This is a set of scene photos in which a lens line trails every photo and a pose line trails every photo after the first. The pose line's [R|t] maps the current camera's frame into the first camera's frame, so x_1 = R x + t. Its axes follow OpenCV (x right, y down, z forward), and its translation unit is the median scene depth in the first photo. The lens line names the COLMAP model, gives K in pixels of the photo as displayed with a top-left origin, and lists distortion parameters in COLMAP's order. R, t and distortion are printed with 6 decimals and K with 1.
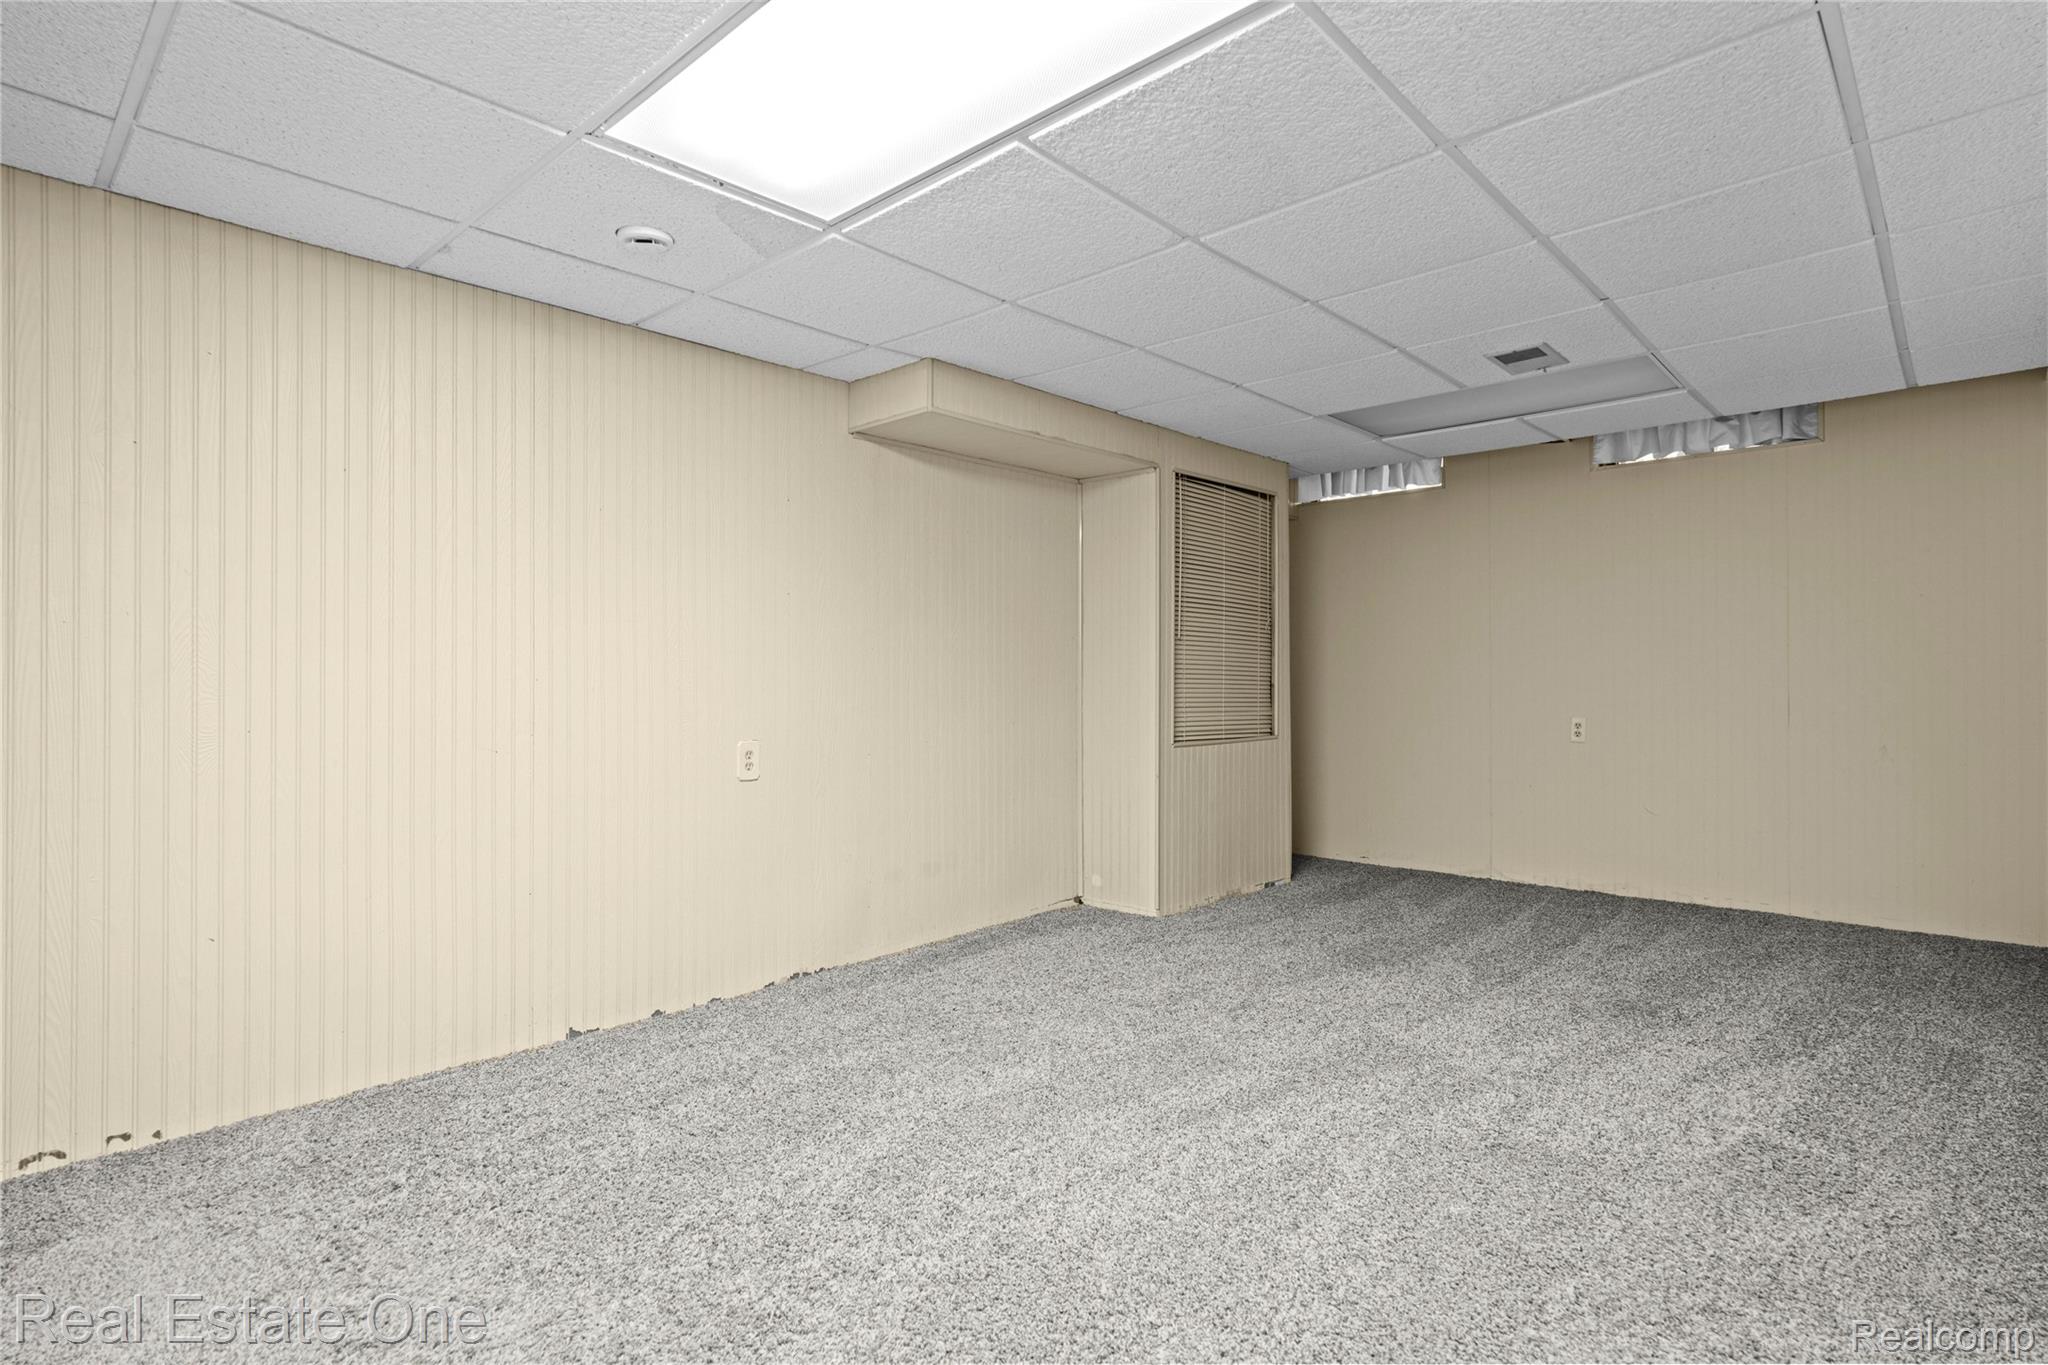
lens RADIAL K [[1032.2, 0, 1024.0], [0, 1032.2, 682.5], [0, 0, 1]] dist [-0.000458, -0.000052]
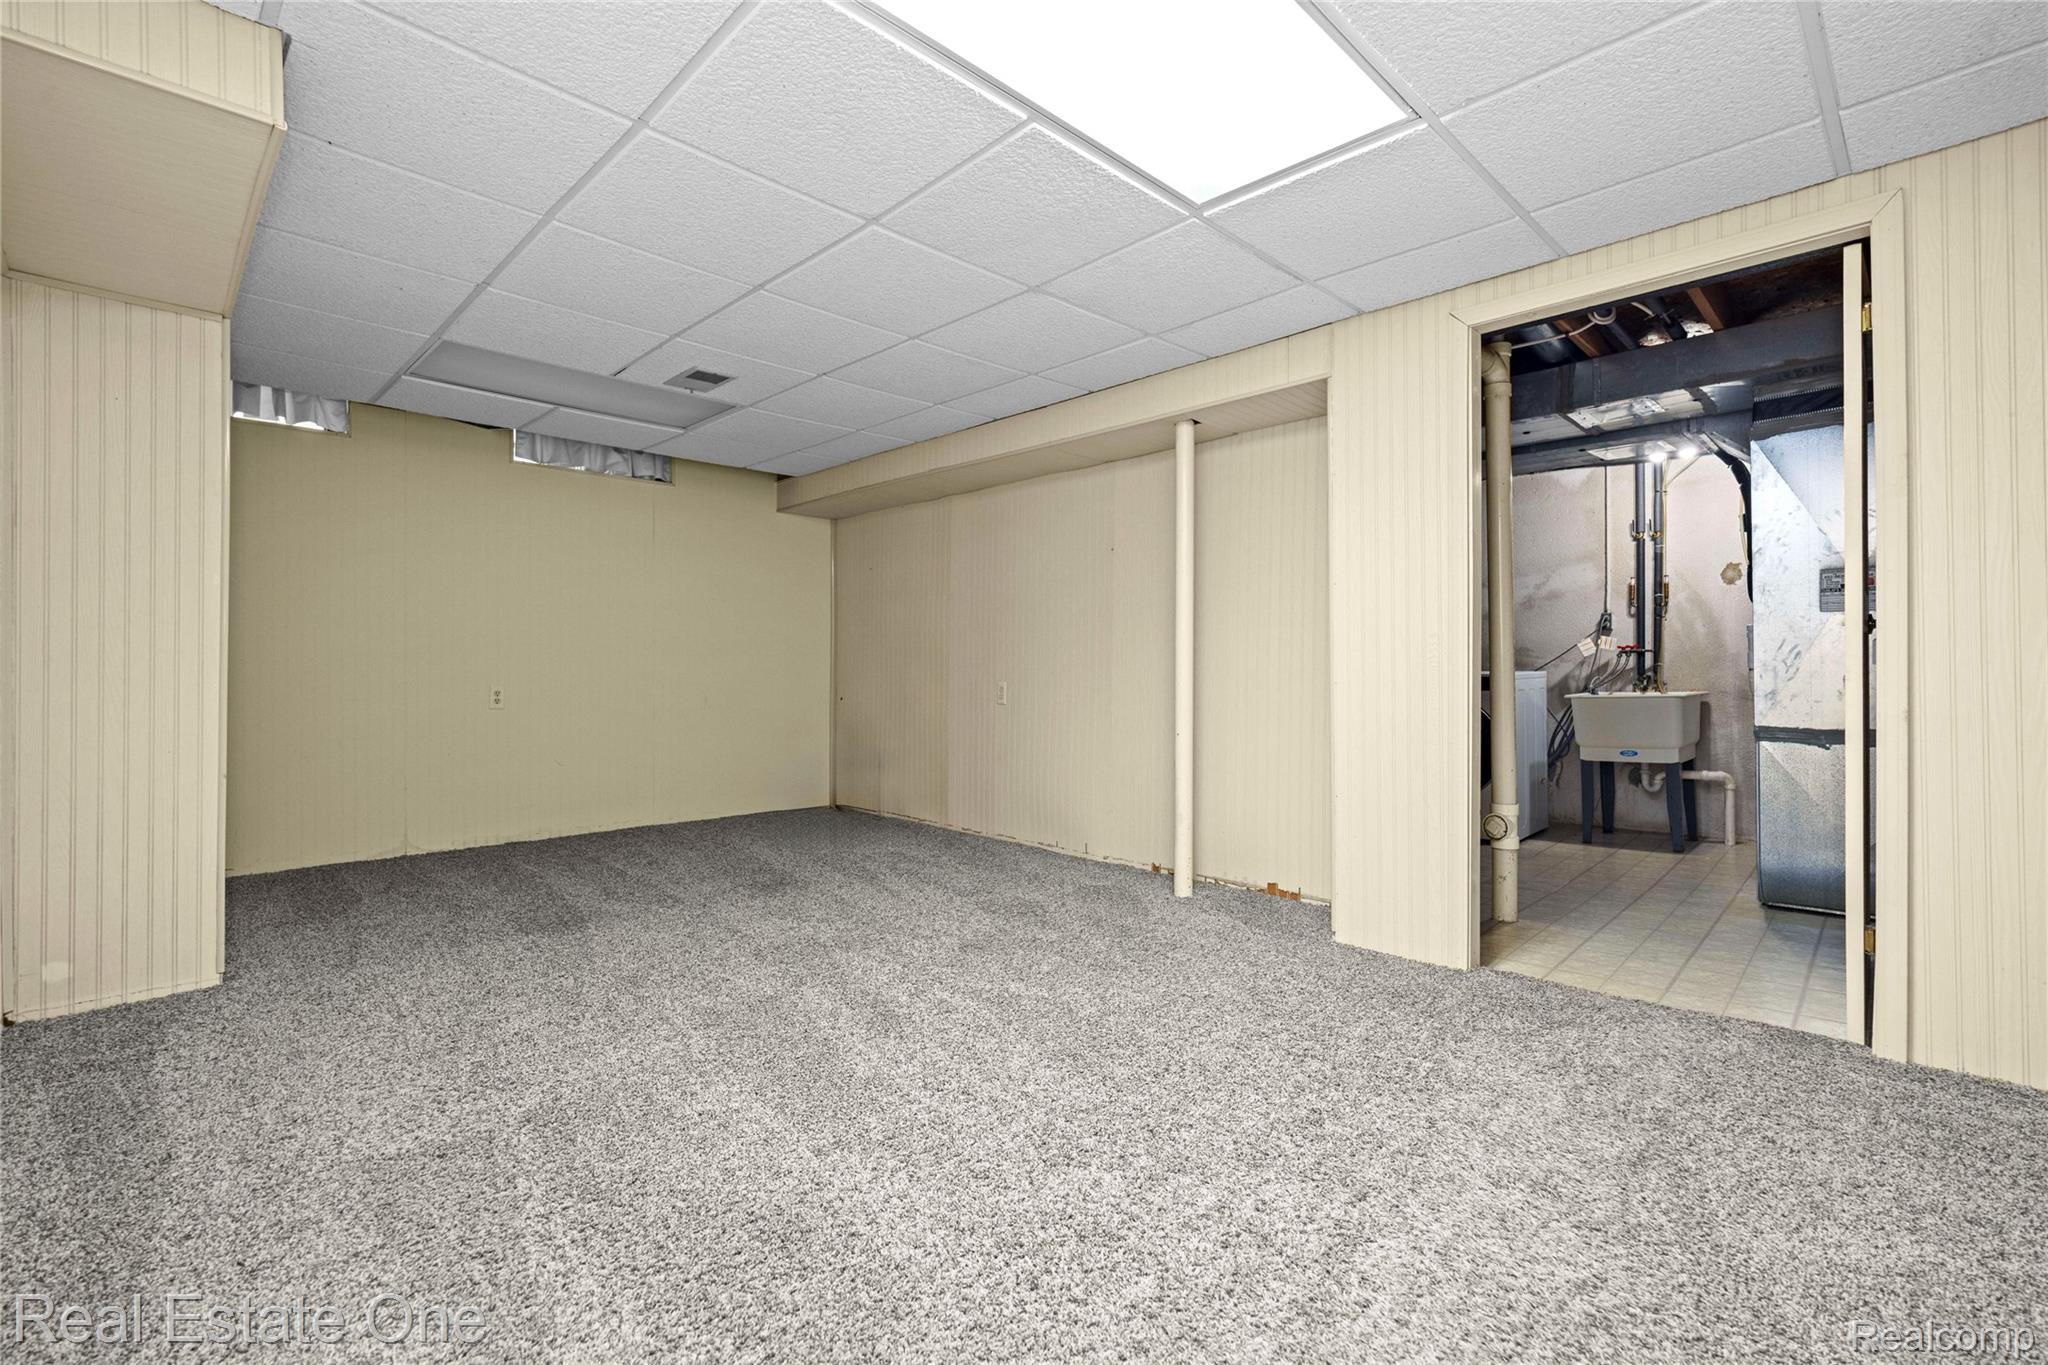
lens RADIAL K [[918.5, 0, 1024.0], [0, 918.5, 682.5], [0, 0, 1]] dist [0.021990, 0.000054]
pose [[0.037341, -0.006287, 0.999283, -0.585167], [0.003926, 0.999973, 0.006145, 0.037524], [-0.999295, 0.003694, 0.037365, 0.578510]]
